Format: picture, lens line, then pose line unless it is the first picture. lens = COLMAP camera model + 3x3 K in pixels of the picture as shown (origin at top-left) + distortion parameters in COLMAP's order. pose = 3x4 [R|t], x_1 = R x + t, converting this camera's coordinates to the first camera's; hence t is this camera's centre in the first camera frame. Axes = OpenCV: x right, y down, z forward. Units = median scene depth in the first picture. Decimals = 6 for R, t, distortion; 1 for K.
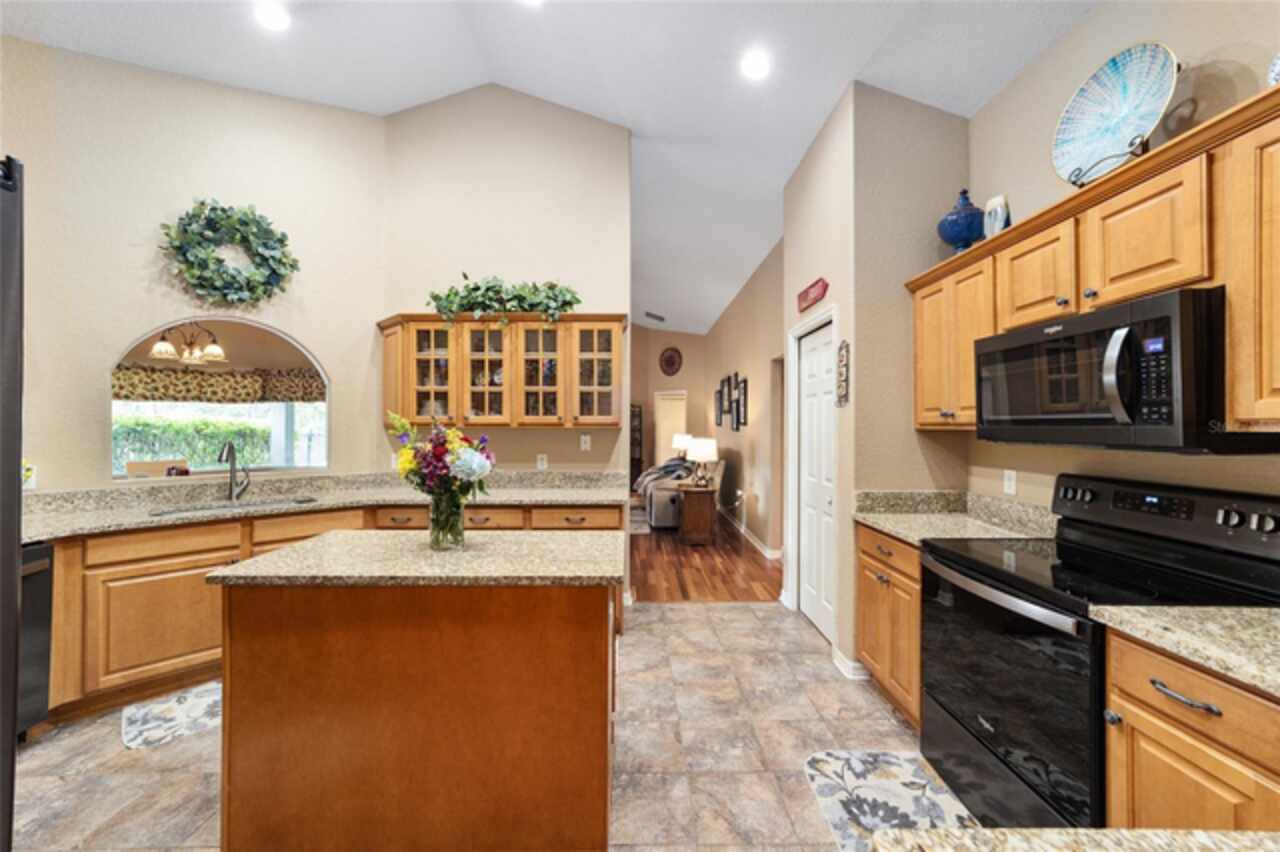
lens RADIAL K [[493.5, 0, 639.0], [0, 493.5, 424.0], [0, 0, 1]] dist [-0.009447, 0.003460]
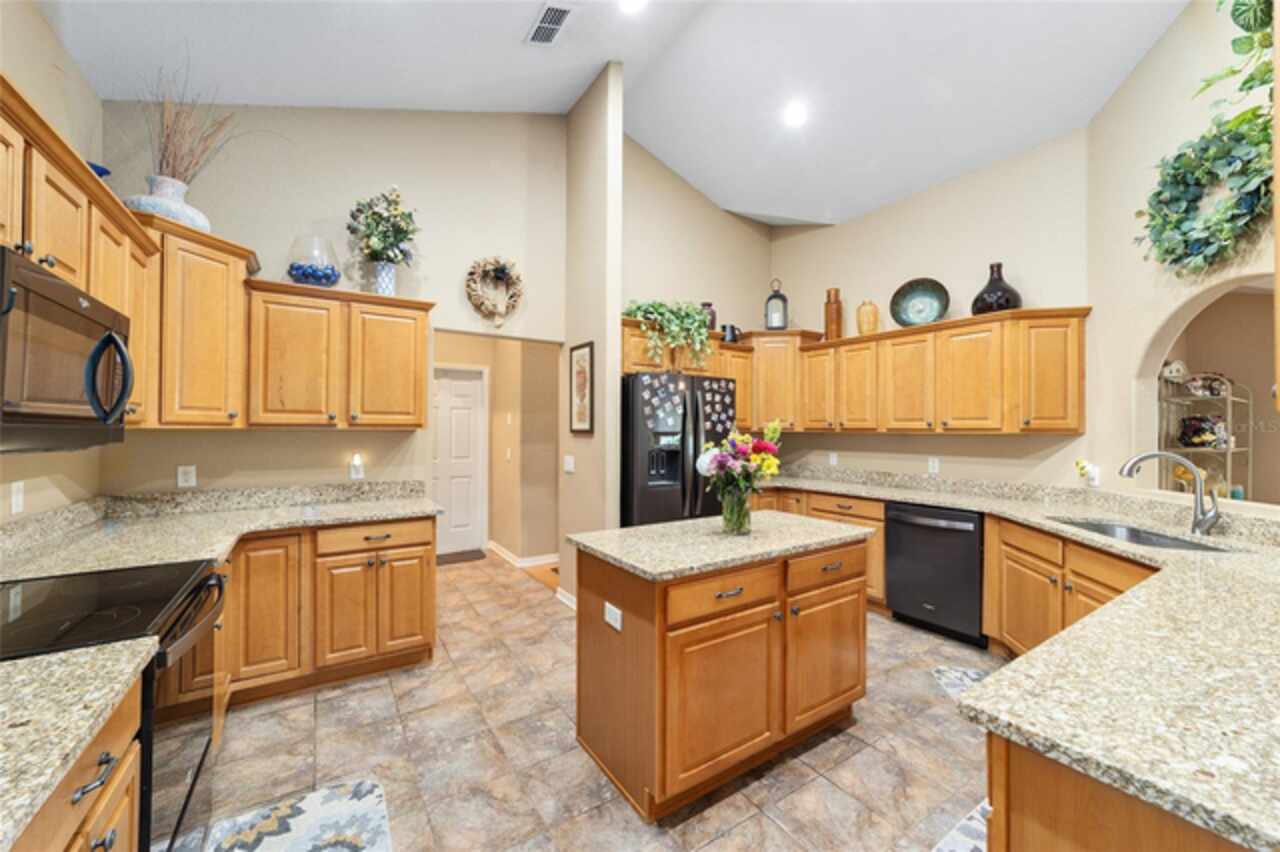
lens RADIAL K [[493.5, 0, 643.4], [0, 493.5, 430.6], [0, 0, 1]] dist [-0.009447, 0.003460]
pose [[-0.841004, -0.005940, -0.540996, 0.243904], [-0.002163, 0.999969, -0.007617, 0.006183], [0.541024, -0.005236, -0.840991, 1.035373]]
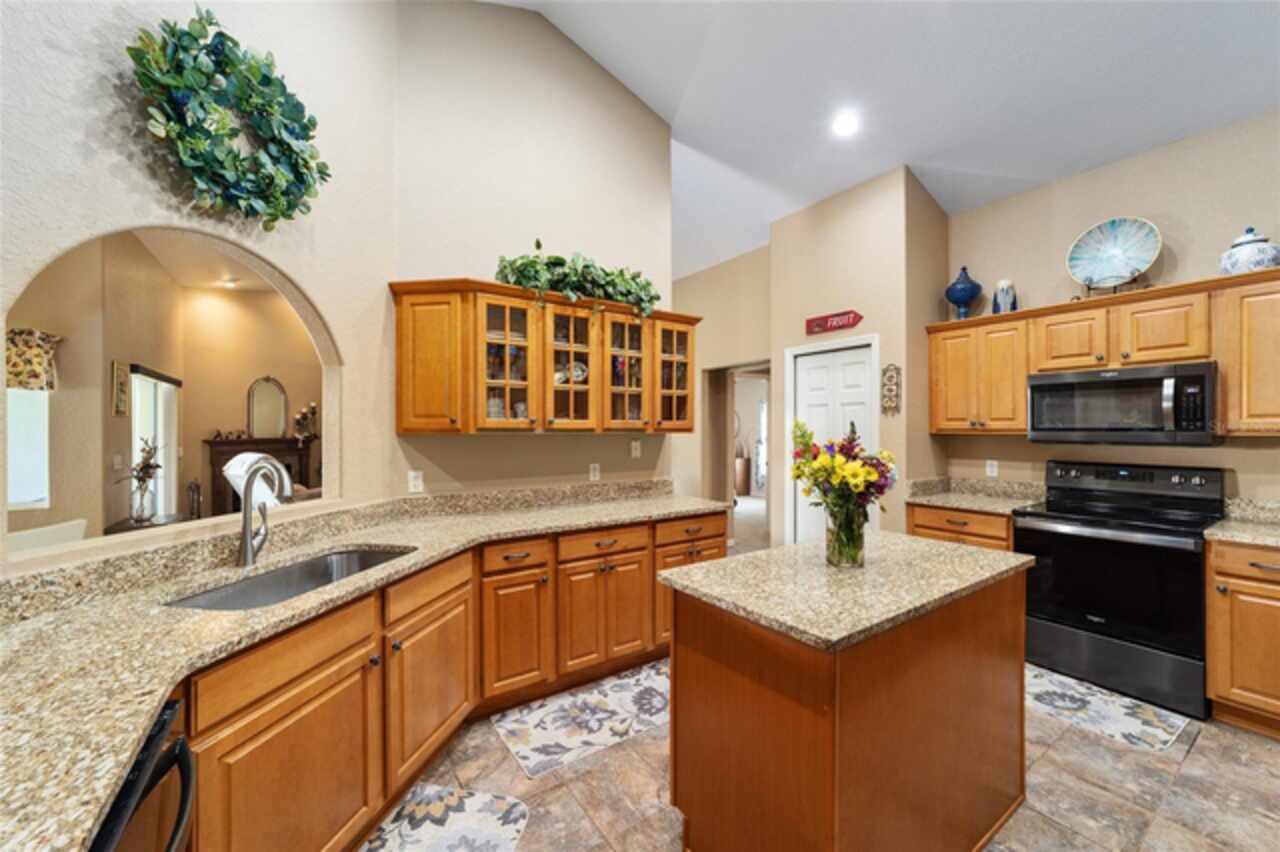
lens RADIAL K [[493.5, 0, 642.1], [0, 493.5, 430.0], [0, 0, 1]] dist [-0.009447, 0.003460]
pose [[0.828046, -0.001276, 0.560659, -0.676697], [-0.002043, 0.999984, 0.005293, -0.003716], [-0.560657, -0.005528, 0.828030, 0.244933]]
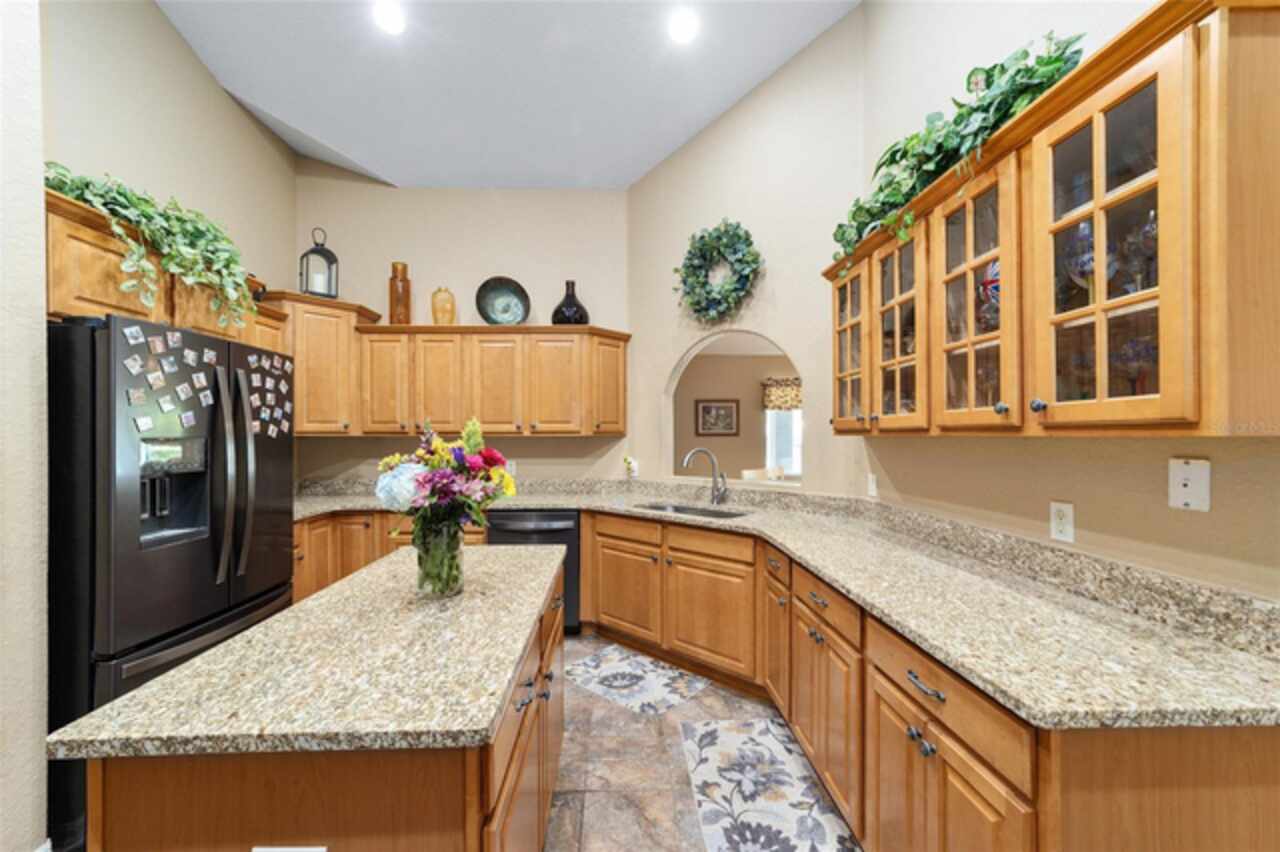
lens RADIAL K [[493.5, 0, 630.4], [0, 493.5, 437.5], [0, 0, 1]] dist [-0.009447, 0.003460]
pose [[0.018000, 0.004039, -0.999830, 0.209102], [0.010752, 0.999933, 0.004233, 0.003531], [0.999780, -0.010827, 0.017955, 0.706647]]
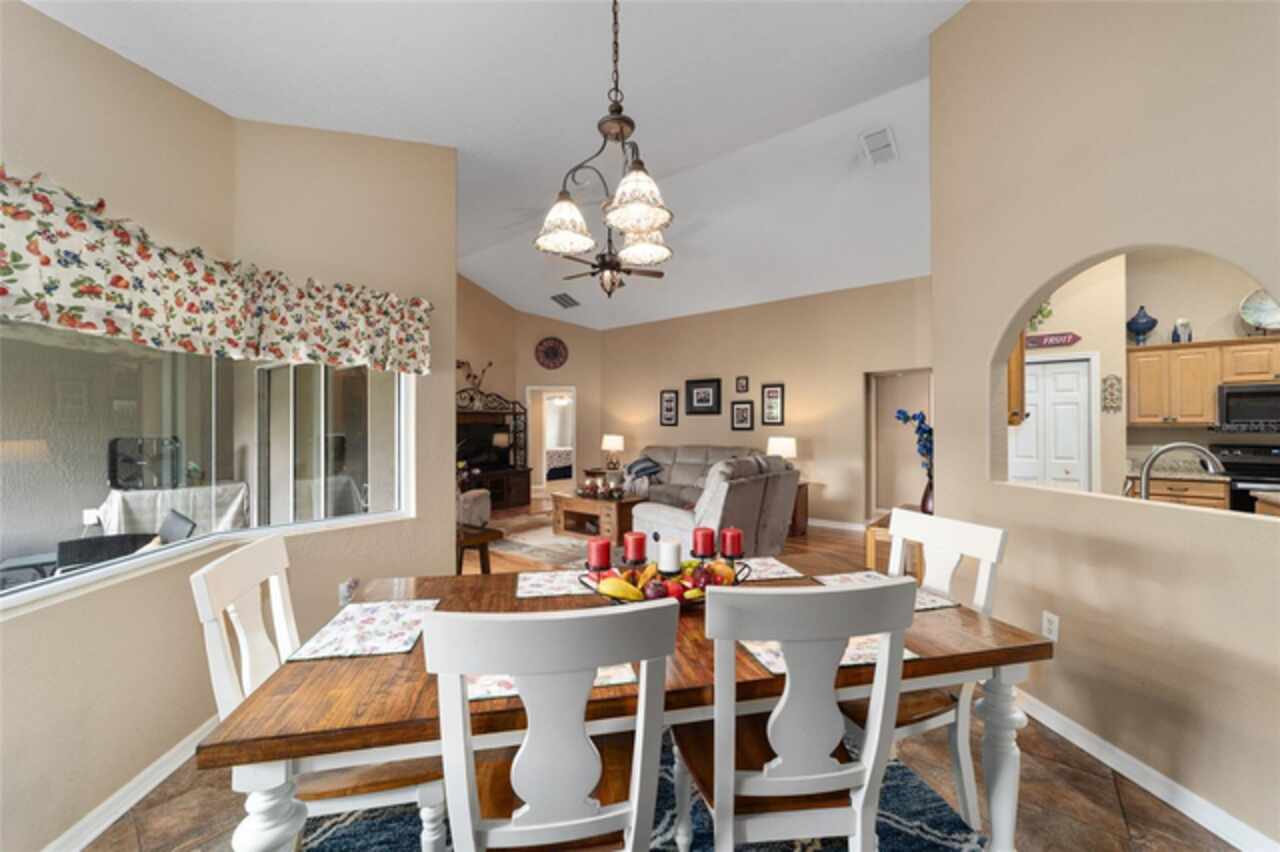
lens RADIAL K [[488.1, 0, 642.8], [0, 488.1, 425.4], [0, 0, 1]] dist [0.014044, 0.000203]
pose [[0.610118, 0.000598, 0.792310, -1.581354], [-0.001186, 0.999999, 0.000159, 0.006873], [-0.792310, -0.001037, 0.610118, 1.005869]]
